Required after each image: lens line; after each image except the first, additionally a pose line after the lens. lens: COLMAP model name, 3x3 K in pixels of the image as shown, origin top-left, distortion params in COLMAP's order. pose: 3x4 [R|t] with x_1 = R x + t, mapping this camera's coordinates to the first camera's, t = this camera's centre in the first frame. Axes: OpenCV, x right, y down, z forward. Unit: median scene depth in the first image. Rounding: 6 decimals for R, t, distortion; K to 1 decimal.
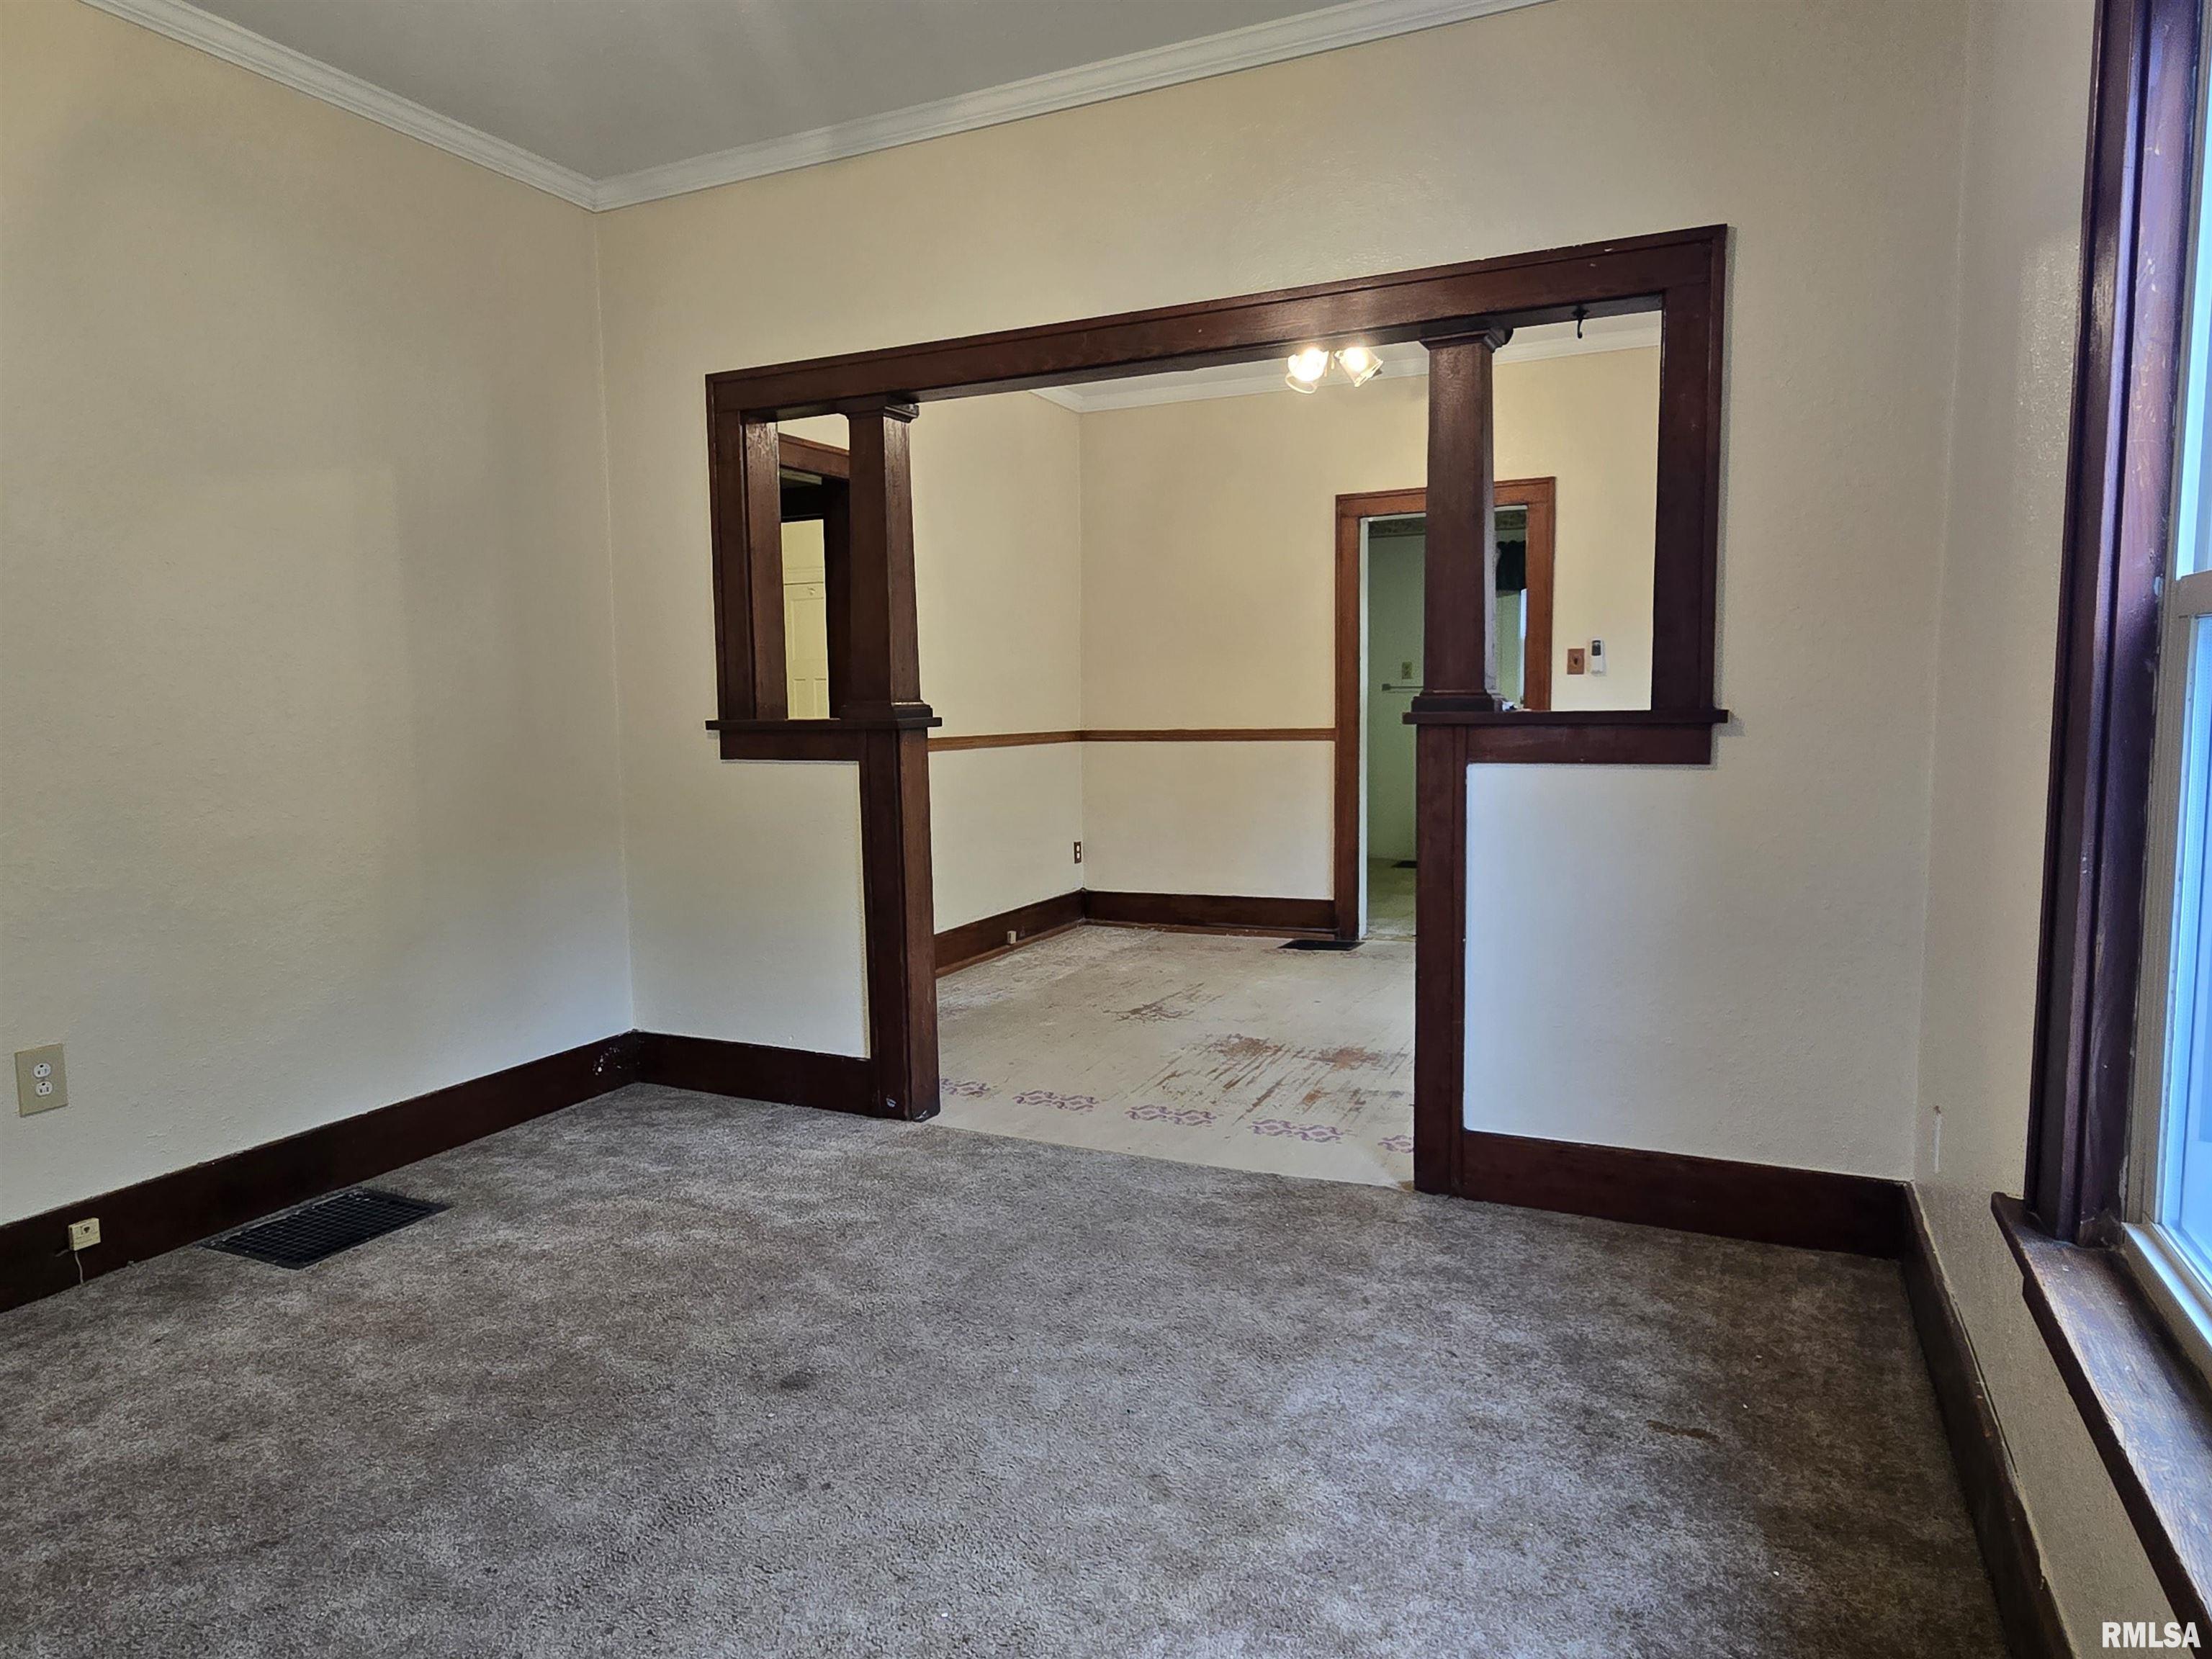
lens RADIAL K [[1371.7, 0, 1098.2], [0, 1371.7, 837.1], [0, 0, 1]] dist [0.001203, -0.001849]
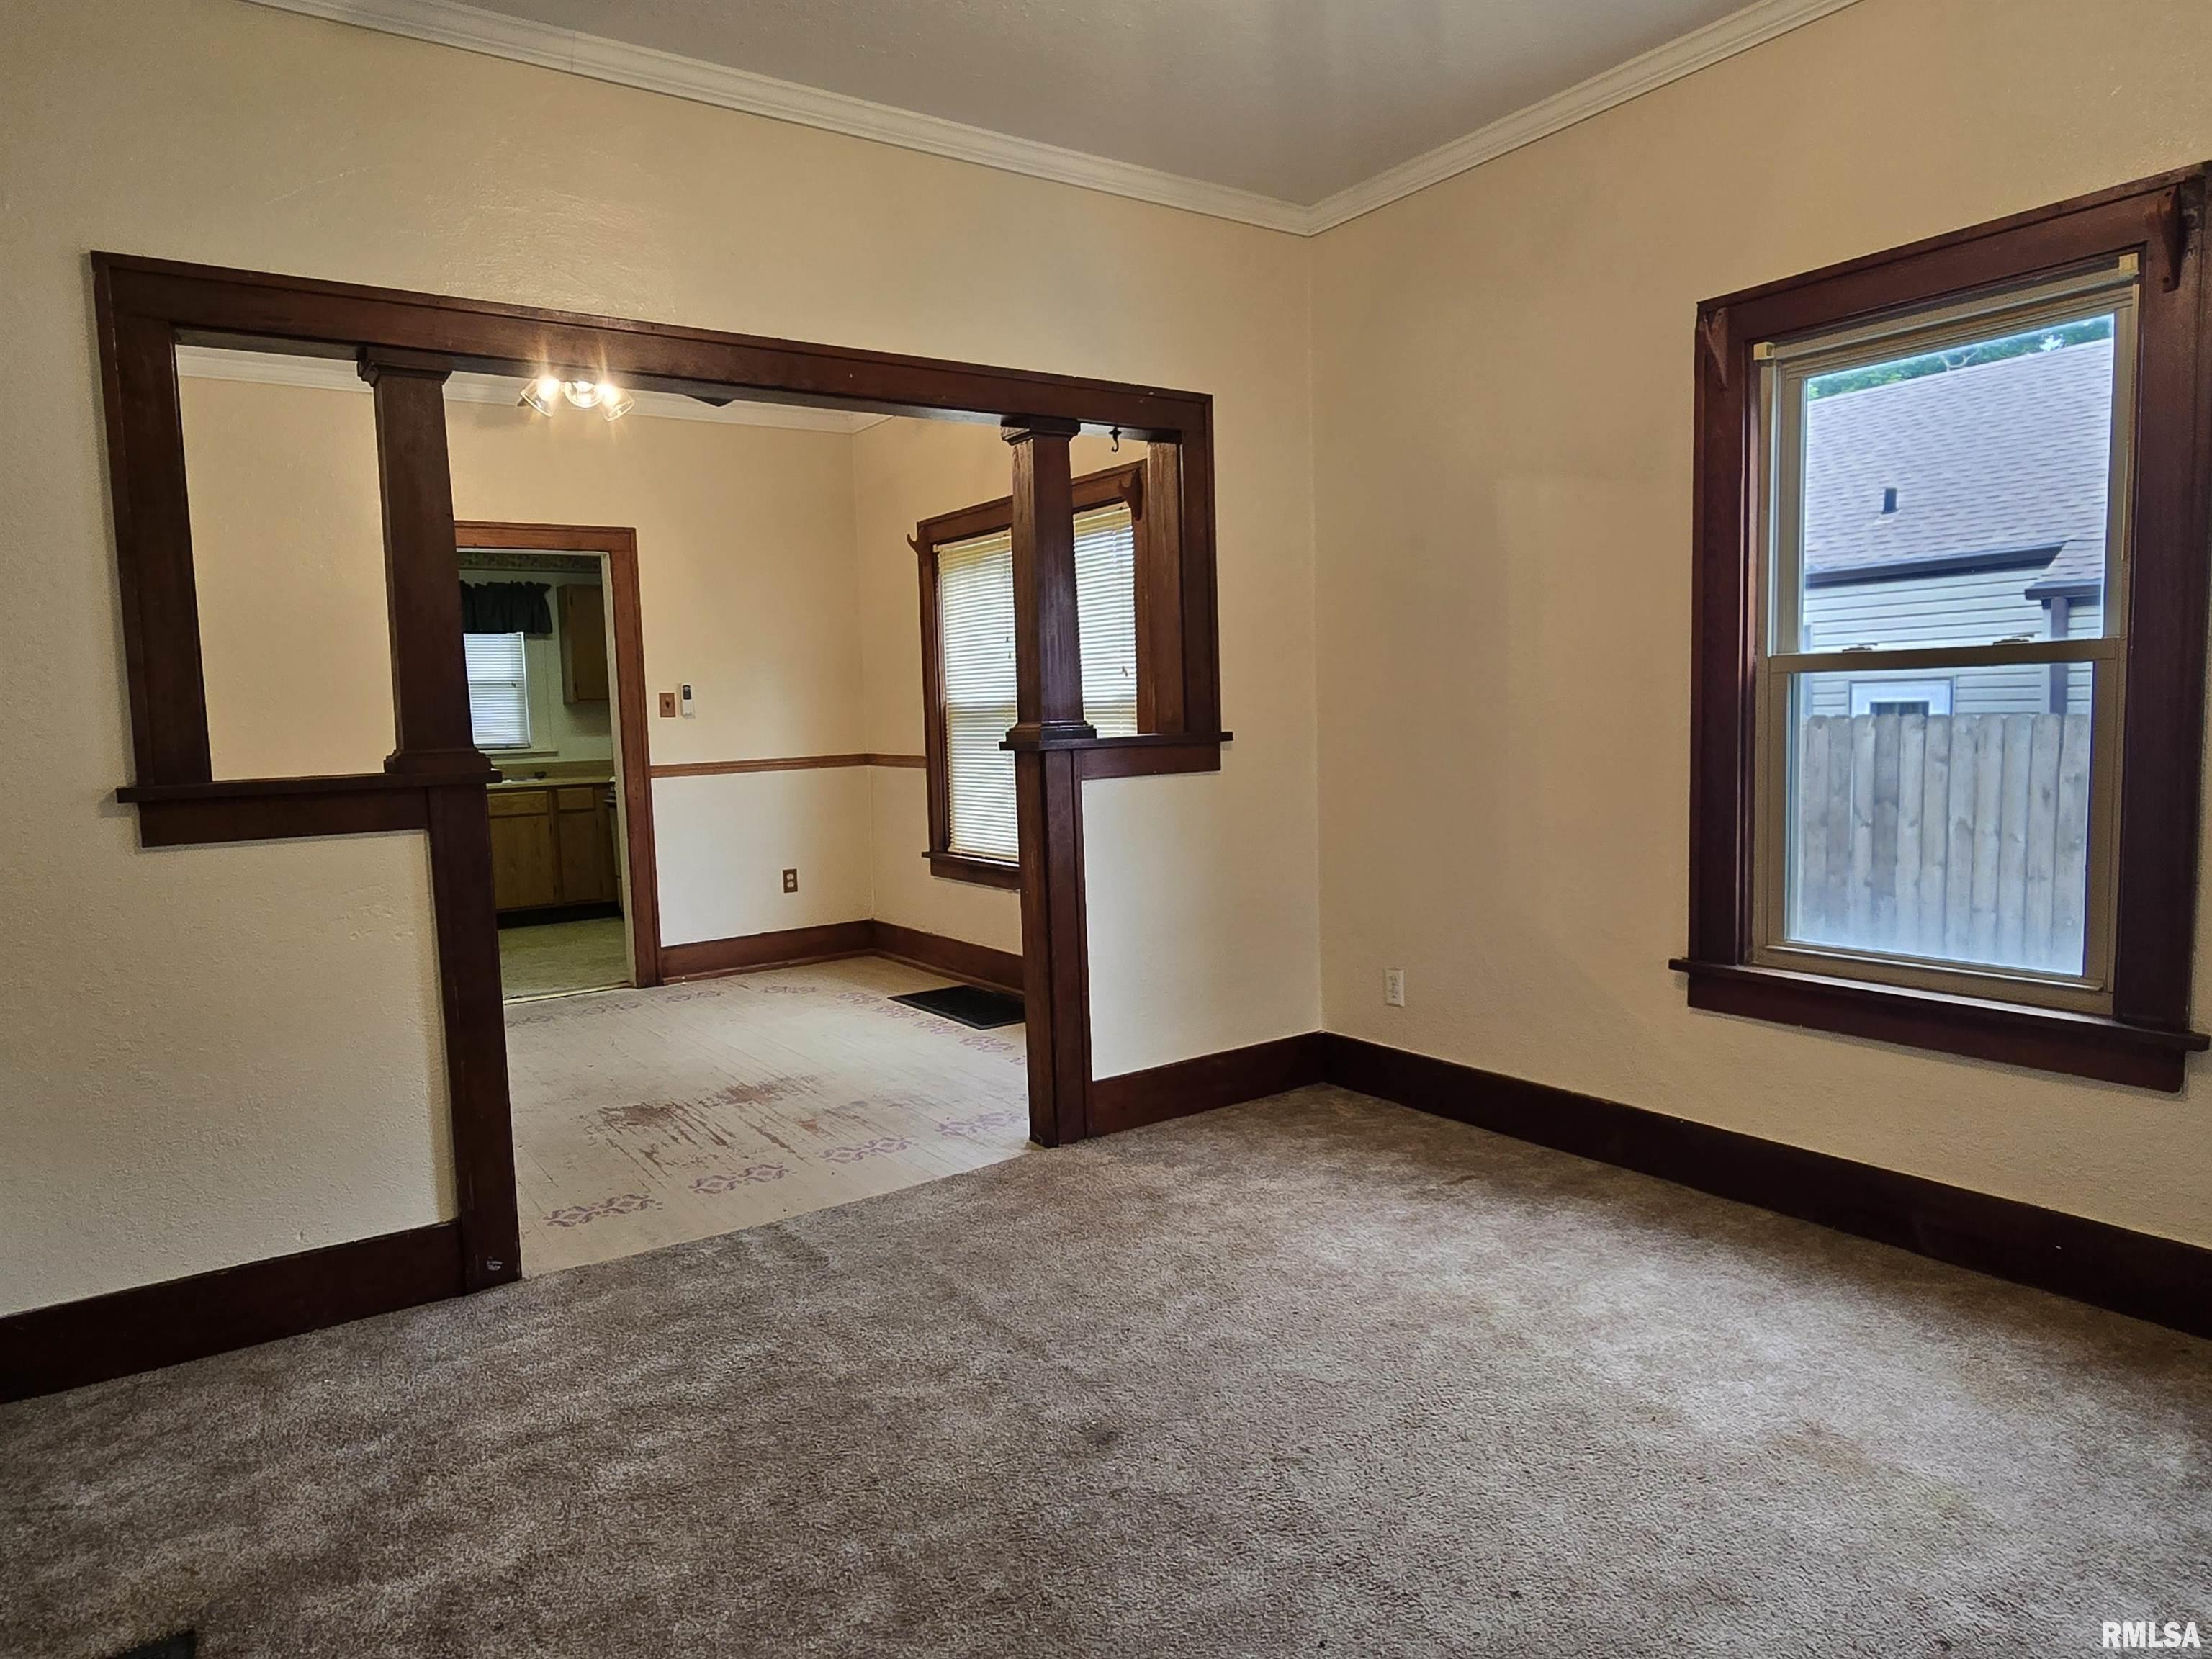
lens RADIAL K [[1371.7, 0, 1098.2], [0, 1371.7, 837.1], [0, 0, 1]] dist [0.001203, -0.001849]
pose [[0.502255, -0.082161, 0.860807, -0.738616], [0.114872, 0.992993, 0.027753, -0.034054], [-0.857055, 0.084944, 0.508174, 0.347247]]
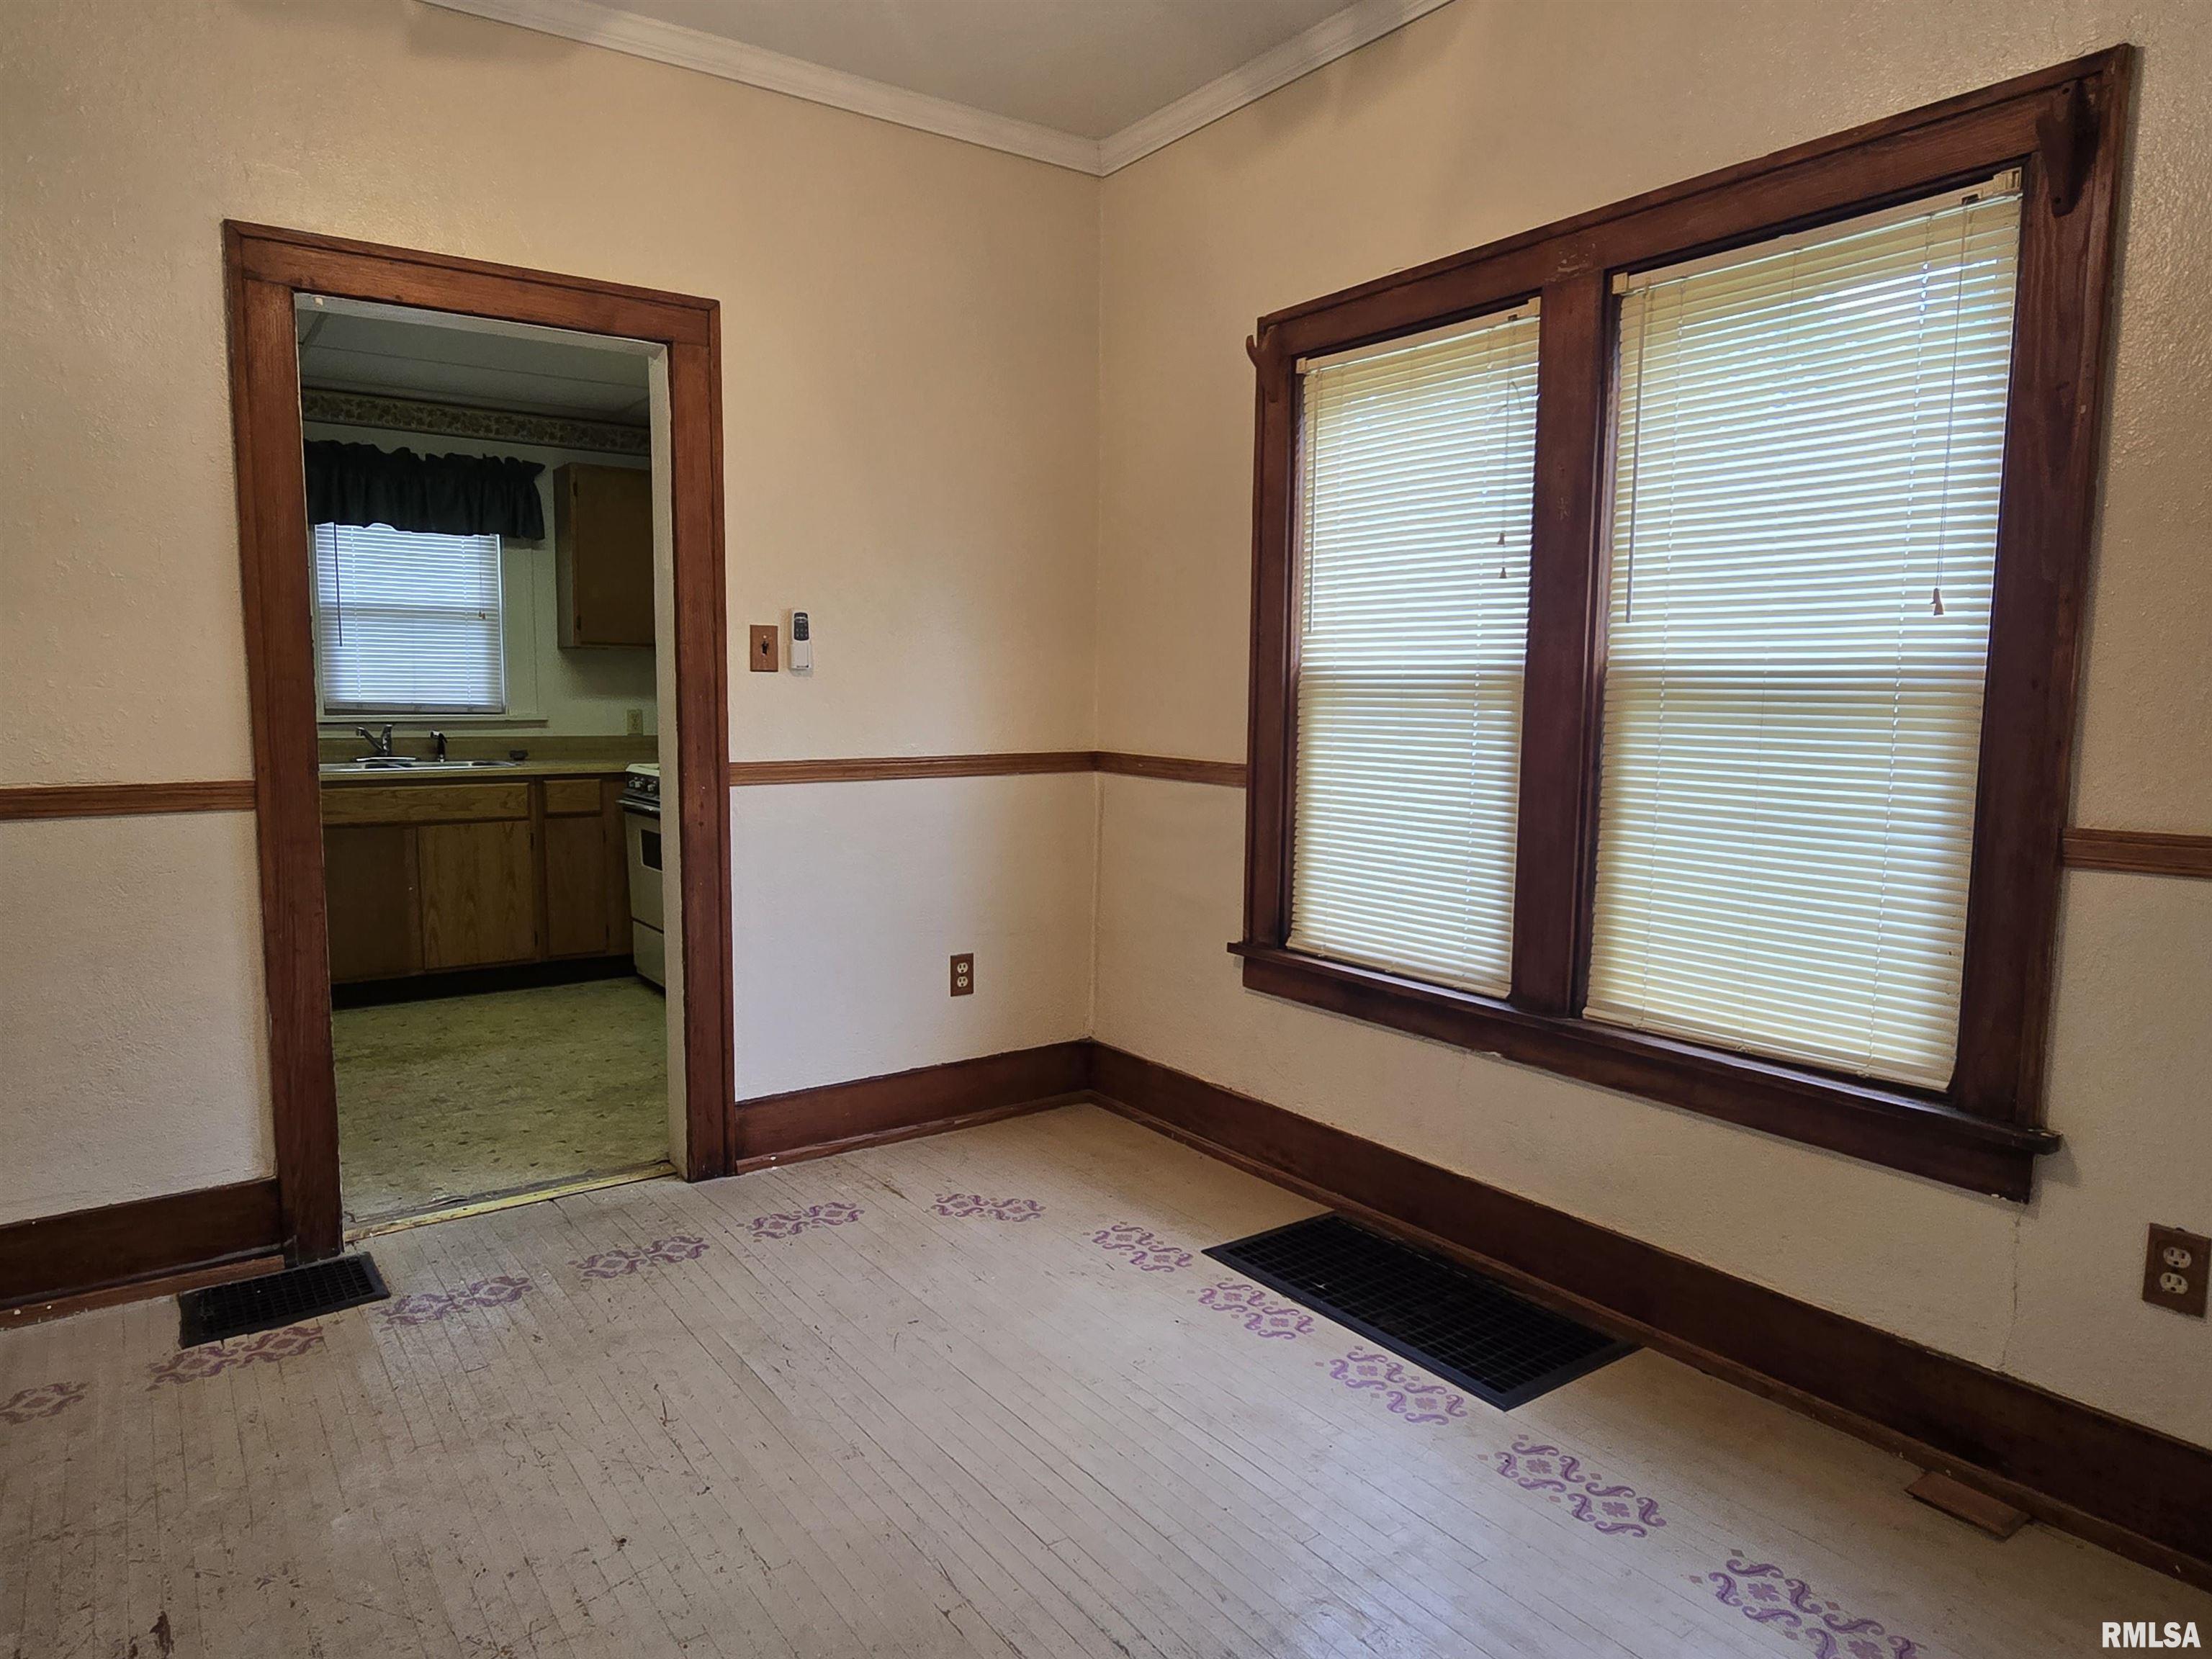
lens RADIAL K [[1371.7, 0, 1098.2], [0, 1371.7, 837.1], [0, 0, 1]] dist [0.001203, -0.001849]
pose [[0.492848, -0.074813, 0.866893, -0.134566], [0.075172, 0.996233, 0.043238, -0.121027], [-0.866862, 0.043857, 0.496615, 1.121154]]
